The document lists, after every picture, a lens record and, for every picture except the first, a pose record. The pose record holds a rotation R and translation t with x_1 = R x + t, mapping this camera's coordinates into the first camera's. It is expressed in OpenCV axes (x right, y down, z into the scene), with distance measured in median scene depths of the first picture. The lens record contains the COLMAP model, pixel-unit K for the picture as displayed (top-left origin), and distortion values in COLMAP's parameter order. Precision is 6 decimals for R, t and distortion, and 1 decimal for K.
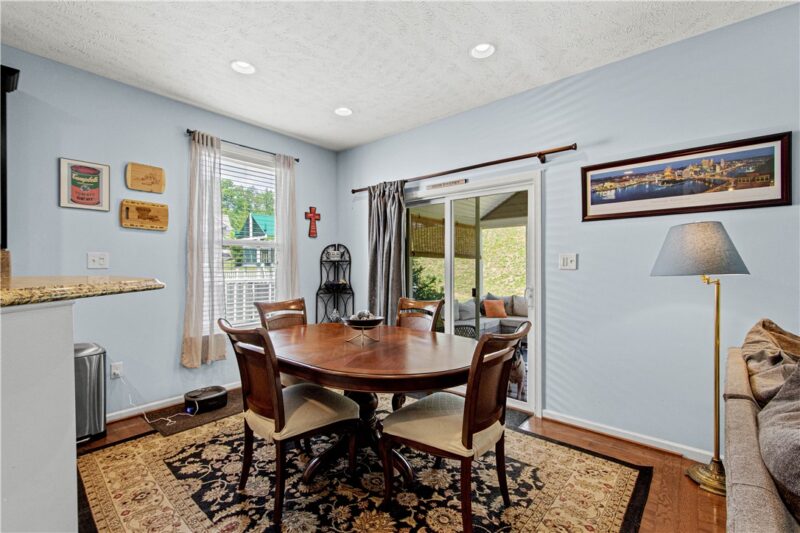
lens RADIAL K [[355.9, 0, 400.0], [0, 355.9, 266.5], [0, 0, 1]] dist [0.001711, 0.000238]
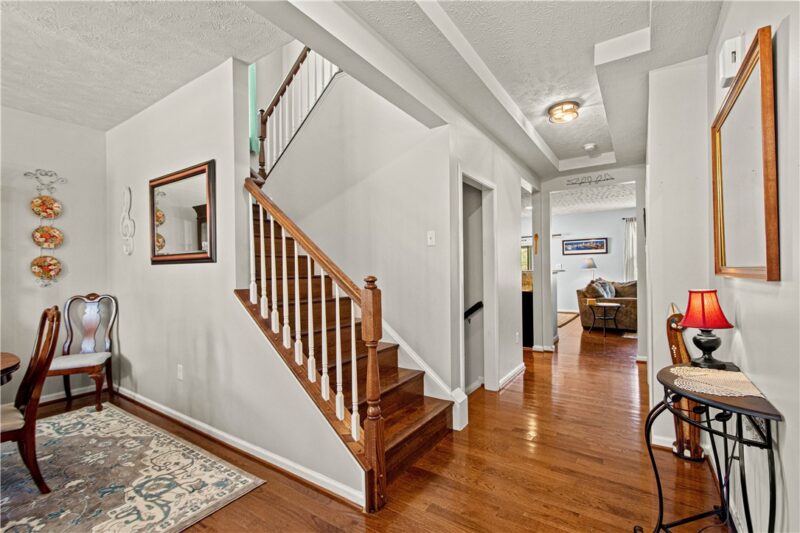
lens RADIAL K [[362.6, 0, 398.4], [0, 362.6, 276.0], [0, 0, 1]] dist [-0.001846, -0.000341]
pose [[0.994216, -0.007578, 0.107133, -1.475254], [0.007142, 0.999965, 0.004447, 0.054098], [-0.107163, -0.003656, 0.994235, -2.375351]]
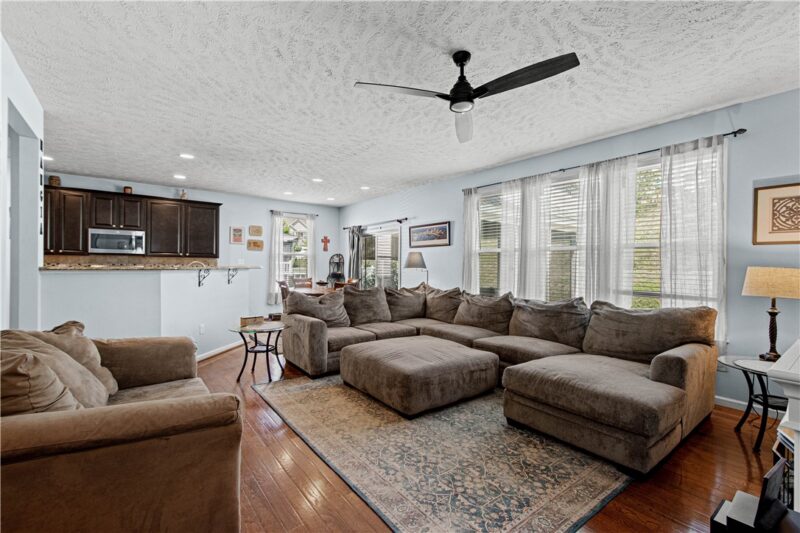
lens RADIAL K [[355.9, 0, 400.0], [0, 355.9, 266.5], [0, 0, 1]] dist [0.001711, 0.000238]
pose [[0.977835, 0.010950, -0.209089, 0.930570], [-0.010713, 0.999940, 0.002267, 0.000101], [0.209101, 0.000023, 0.977894, -1.427089]]
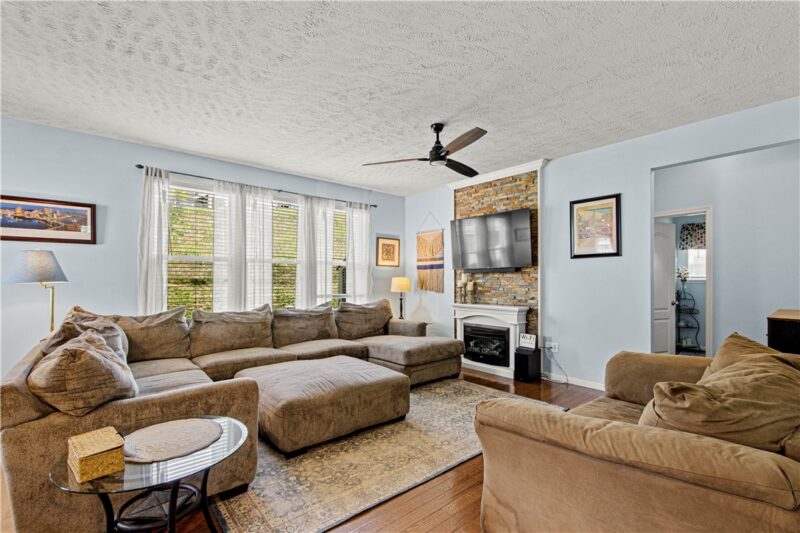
lens RADIAL K [[362.6, 0, 398.4], [0, 362.6, 276.0], [0, 0, 1]] dist [-0.001846, -0.000341]
pose [[0.152106, 0.011965, 0.988292, -0.360435], [0.000732, 0.999925, -0.012218, 0.010661], [-0.988364, 0.002582, 0.152086, -0.585759]]
